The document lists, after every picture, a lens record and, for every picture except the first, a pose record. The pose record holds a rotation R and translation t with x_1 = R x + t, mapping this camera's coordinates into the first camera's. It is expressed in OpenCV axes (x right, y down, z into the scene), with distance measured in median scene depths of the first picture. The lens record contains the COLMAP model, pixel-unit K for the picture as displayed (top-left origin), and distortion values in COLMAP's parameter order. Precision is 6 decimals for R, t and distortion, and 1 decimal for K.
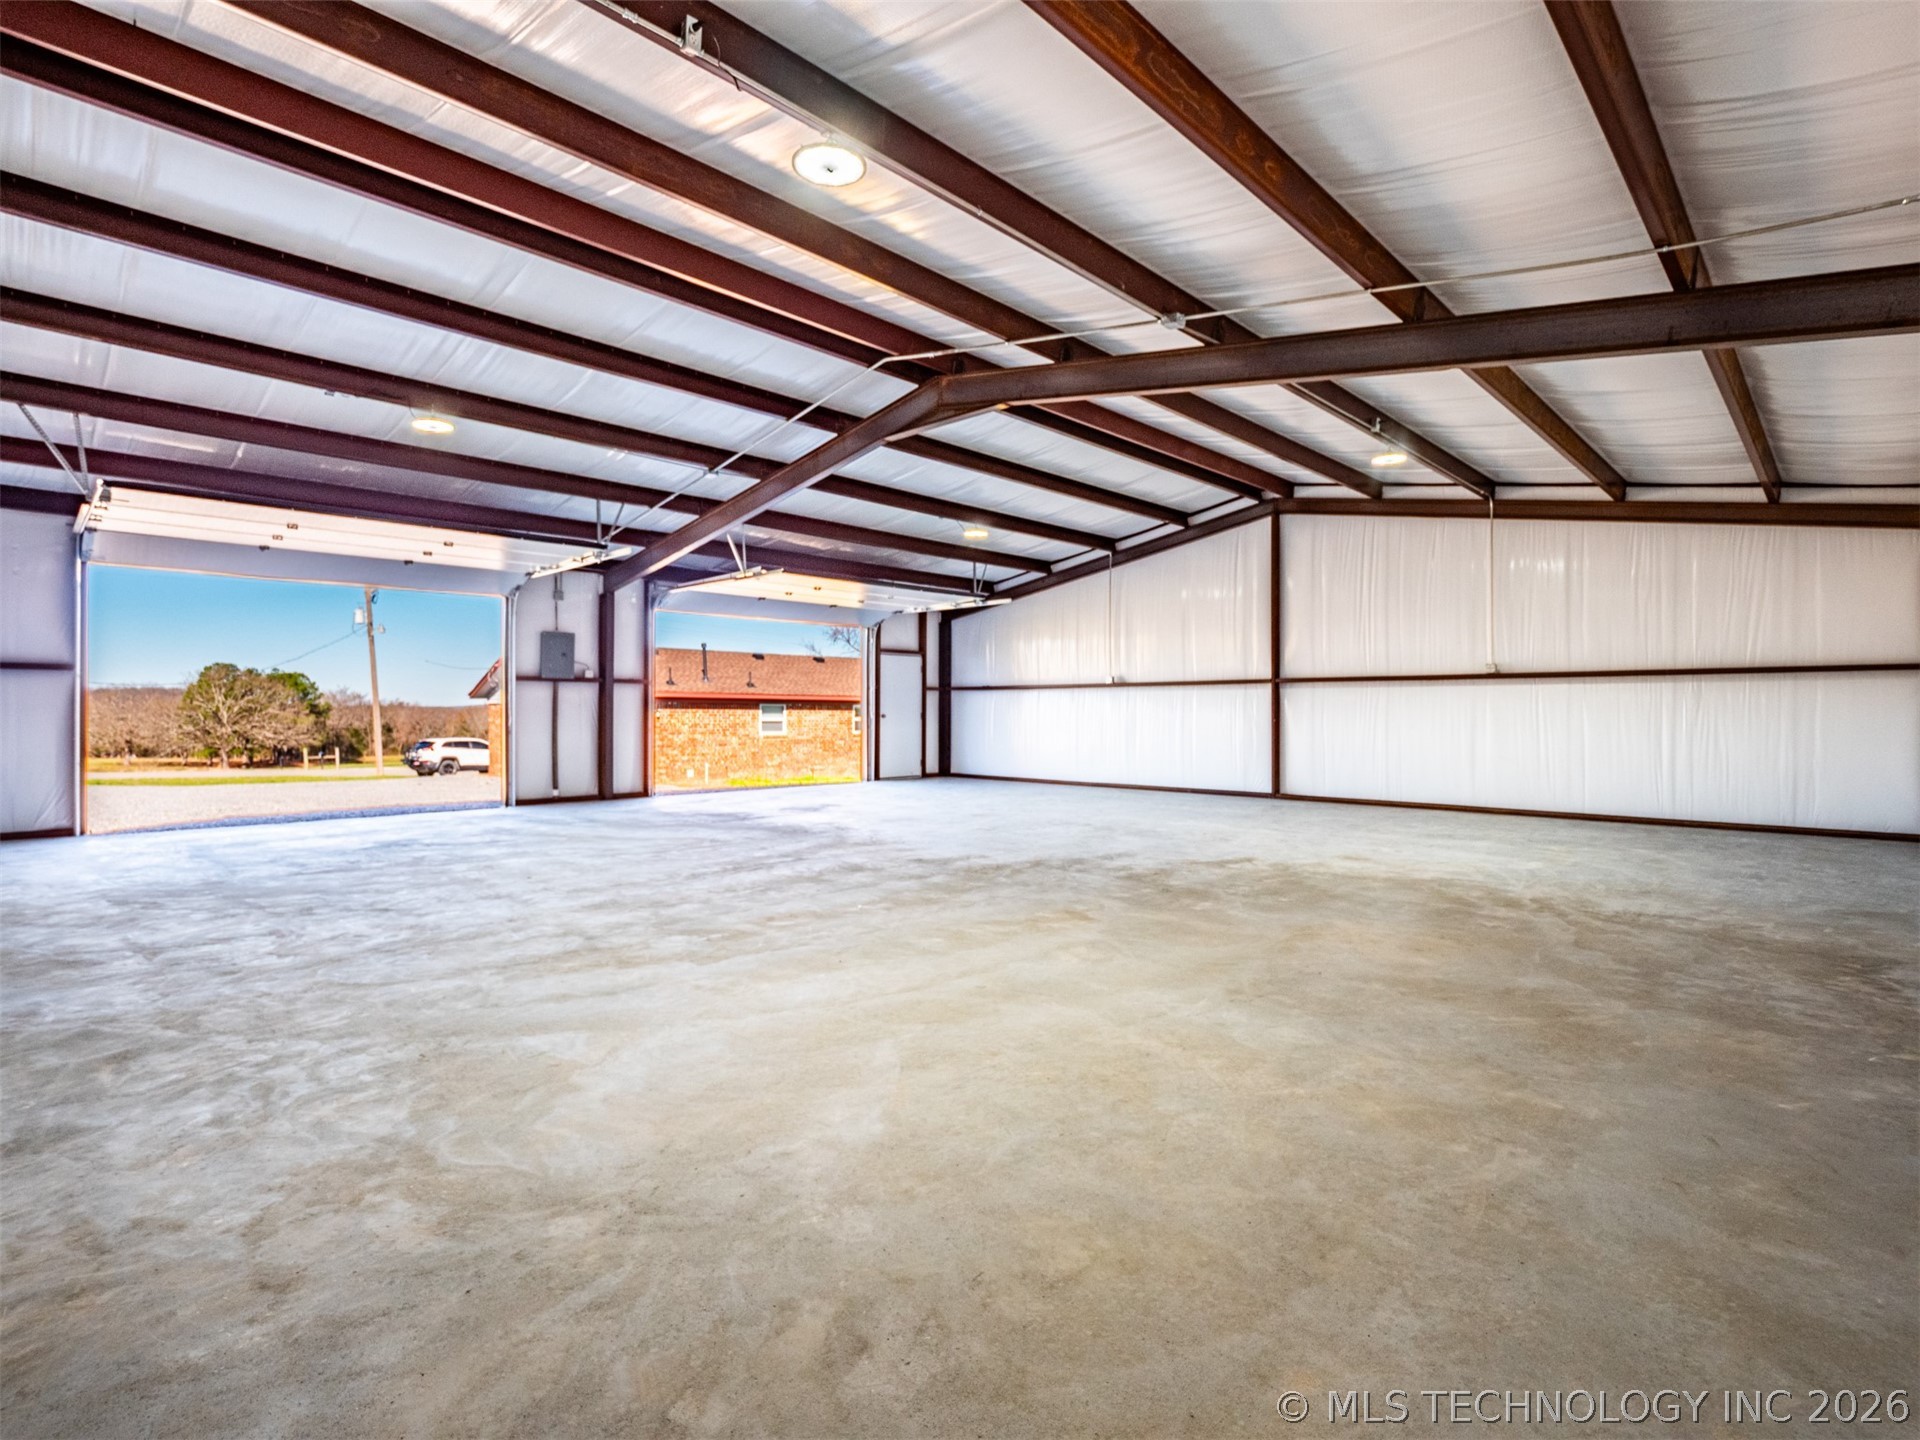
lens RADIAL K [[952.3, 0, 980.0], [0, 952.3, 677.9], [0, 0, 1]] dist [-0.021099, 0.000639]
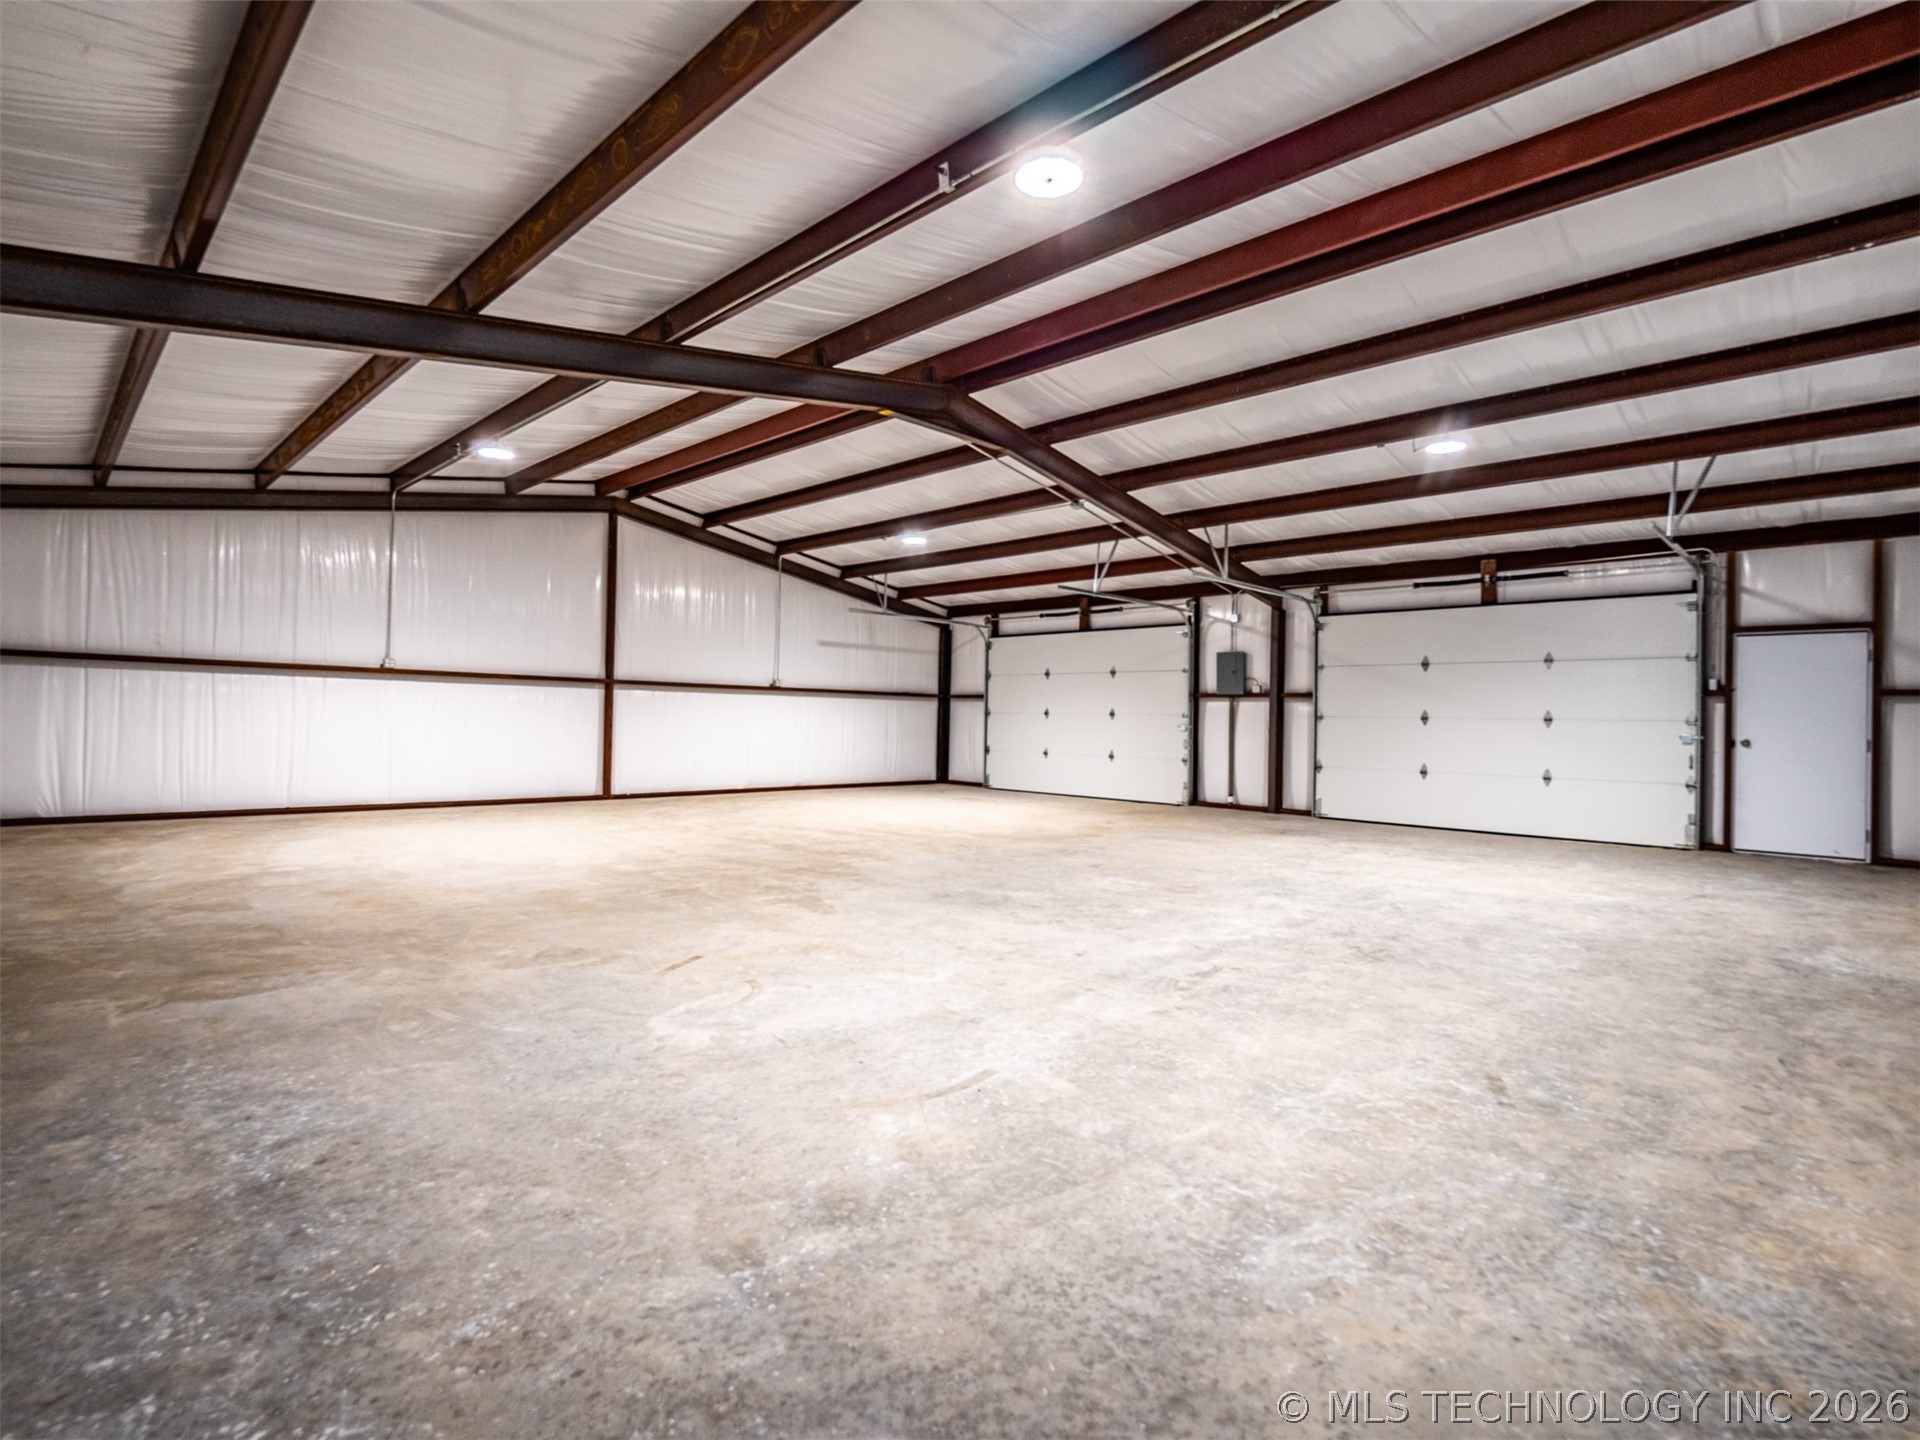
lens RADIAL K [[968.4, 0, 952.6], [0, 968.4, 714.6], [0, 0, 1]] dist [-0.010850, -0.002022]
pose [[-0.057105, -0.007833, -0.998337, 0.684739], [0.015795, 0.999837, -0.008749, 0.027583], [0.998243, -0.016269, -0.056971, 0.742040]]
